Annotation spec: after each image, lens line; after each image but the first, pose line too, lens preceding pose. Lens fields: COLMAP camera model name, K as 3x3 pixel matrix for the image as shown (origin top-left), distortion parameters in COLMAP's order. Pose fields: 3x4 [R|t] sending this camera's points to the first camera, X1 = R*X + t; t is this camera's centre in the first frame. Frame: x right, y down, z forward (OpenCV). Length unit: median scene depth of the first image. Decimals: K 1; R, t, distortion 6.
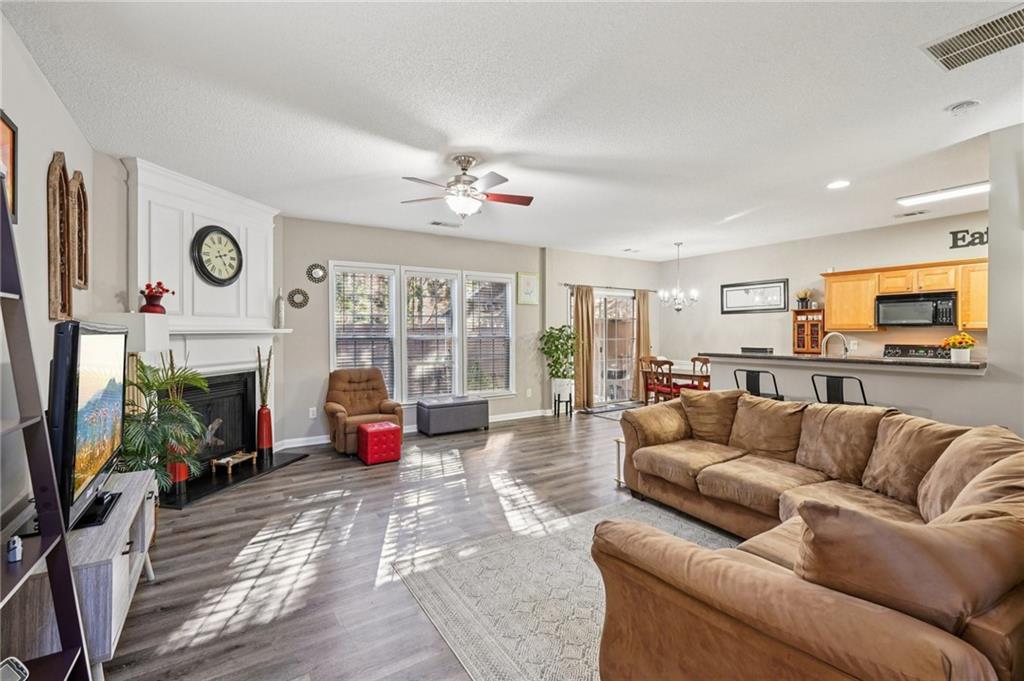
lens RADIAL K [[448.0, 0, 509.0], [0, 448.0, 332.6], [0, 0, 1]] dist [-0.000459, -0.000029]
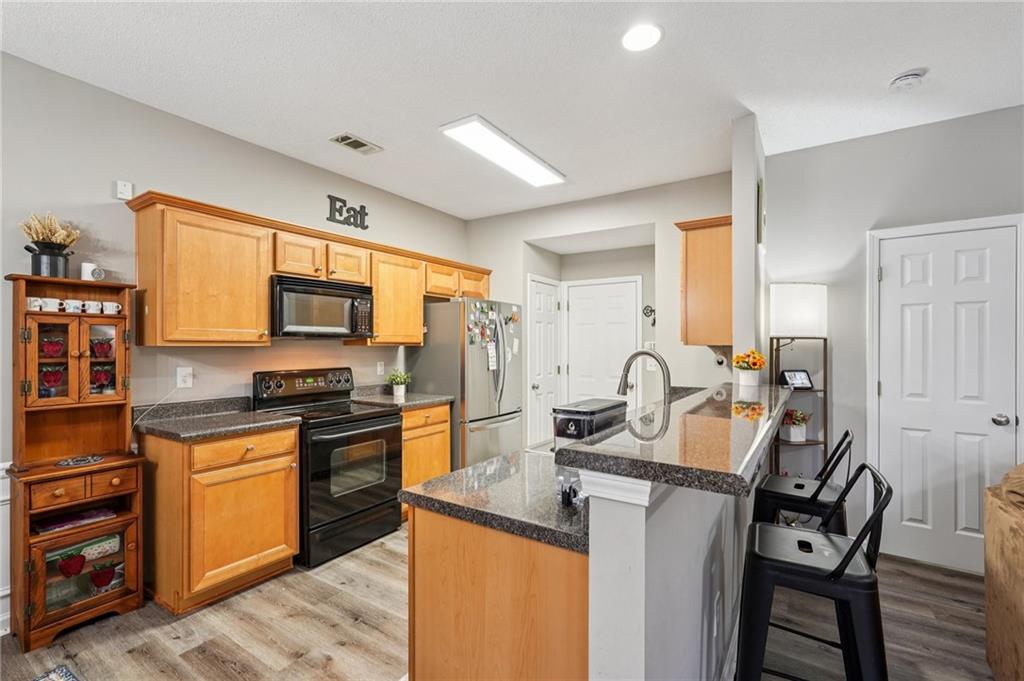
lens RADIAL K [[453.1, 0, 508.5], [0, 453.1, 346.5], [0, 0, 1]] dist [0.001219, 0.001059]
pose [[-0.399316, 0.000317, 0.916813, 0.279588], [0.001008, 0.999999, 0.000093, -0.002547], [-0.916813, 0.000961, -0.399316, 1.050871]]
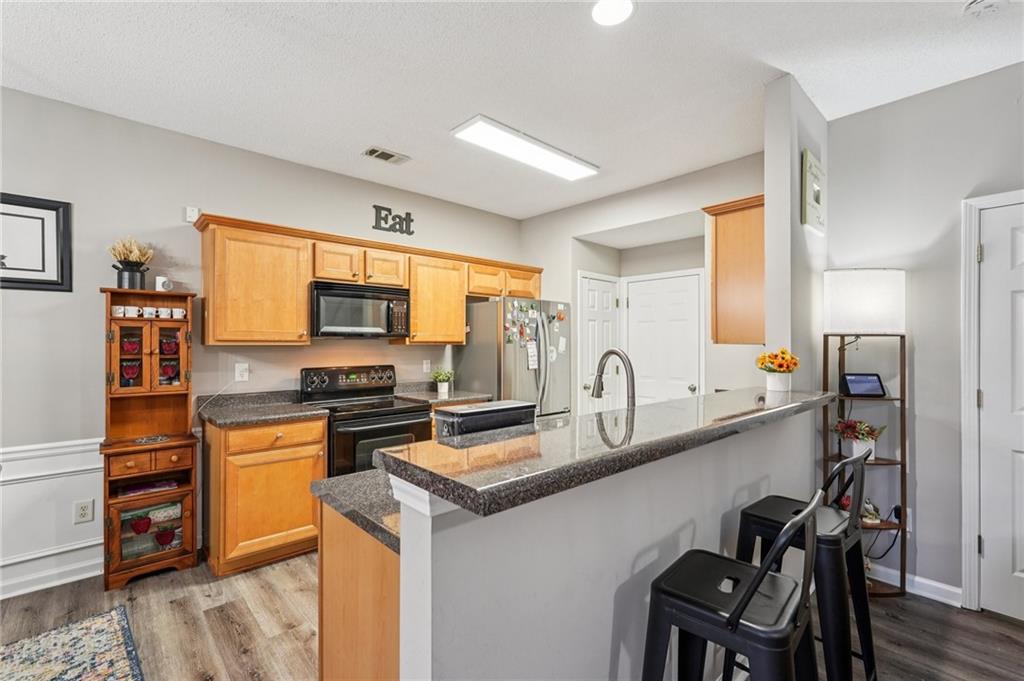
lens RADIAL K [[450.8, 0, 510.6], [0, 450.8, 344.2], [0, 0, 1]] dist [-0.000169, 0.000026]
pose [[-0.169127, 0.003531, 0.985588, 0.254567], [0.001110, 0.999994, -0.003392, -0.002189], [-0.985594, 0.000520, -0.169129, 0.932005]]
